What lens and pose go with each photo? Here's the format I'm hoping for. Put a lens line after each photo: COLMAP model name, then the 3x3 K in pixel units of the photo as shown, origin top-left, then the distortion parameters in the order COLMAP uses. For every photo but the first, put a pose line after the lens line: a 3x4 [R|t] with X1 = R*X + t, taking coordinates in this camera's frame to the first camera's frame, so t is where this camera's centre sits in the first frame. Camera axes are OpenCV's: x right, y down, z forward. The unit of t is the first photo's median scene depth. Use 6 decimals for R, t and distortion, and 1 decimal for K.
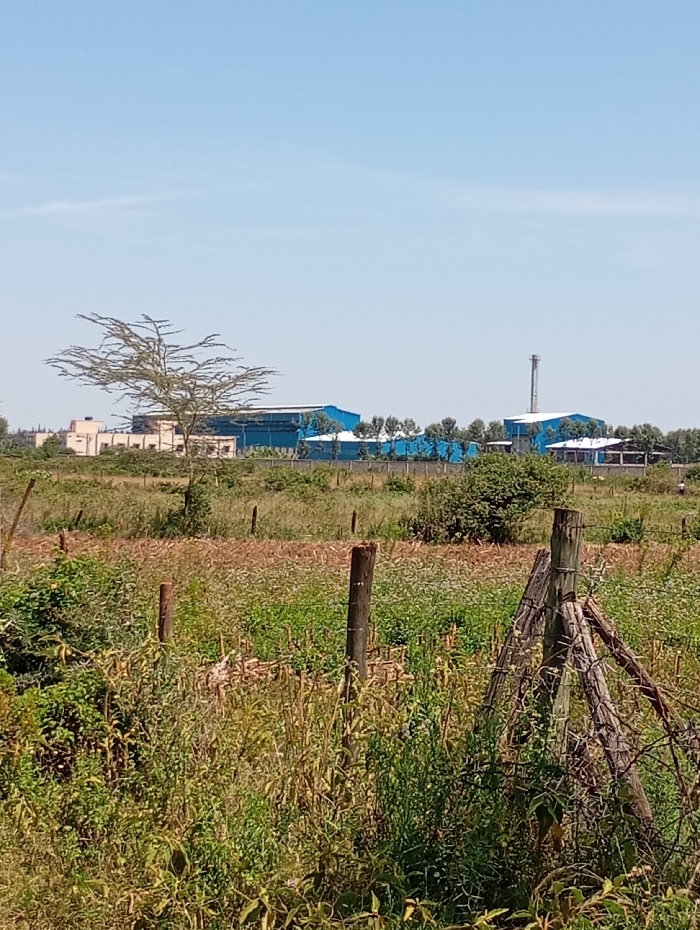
lens RADIAL K [[2140.0, 0, 349.9], [0, 2140.0, 464.5], [0, 0, 1]] dist [-0.019467, 0.000000]
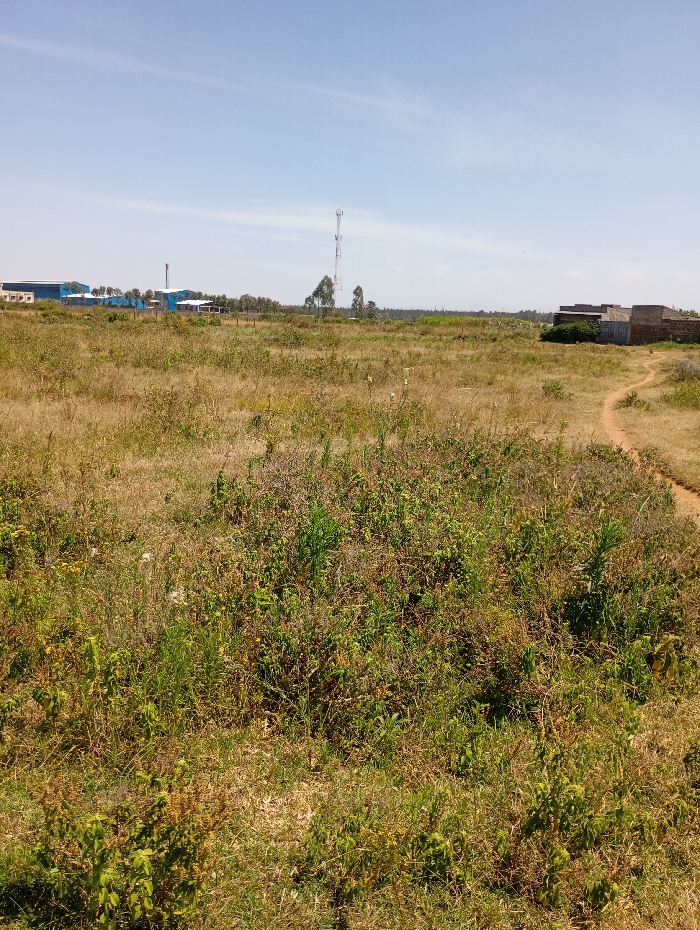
lens RADIAL K [[758.6, 0, 350.6], [0, 758.6, 464.4], [0, 0, 1]] dist [0.011350, 0.003889]
pose [[0.942832, -0.038789, 0.331003, -0.011716], [-0.026793, 0.981167, 0.191295, 0.000751], [-0.332189, -0.189228, 0.924036, 0.158790]]
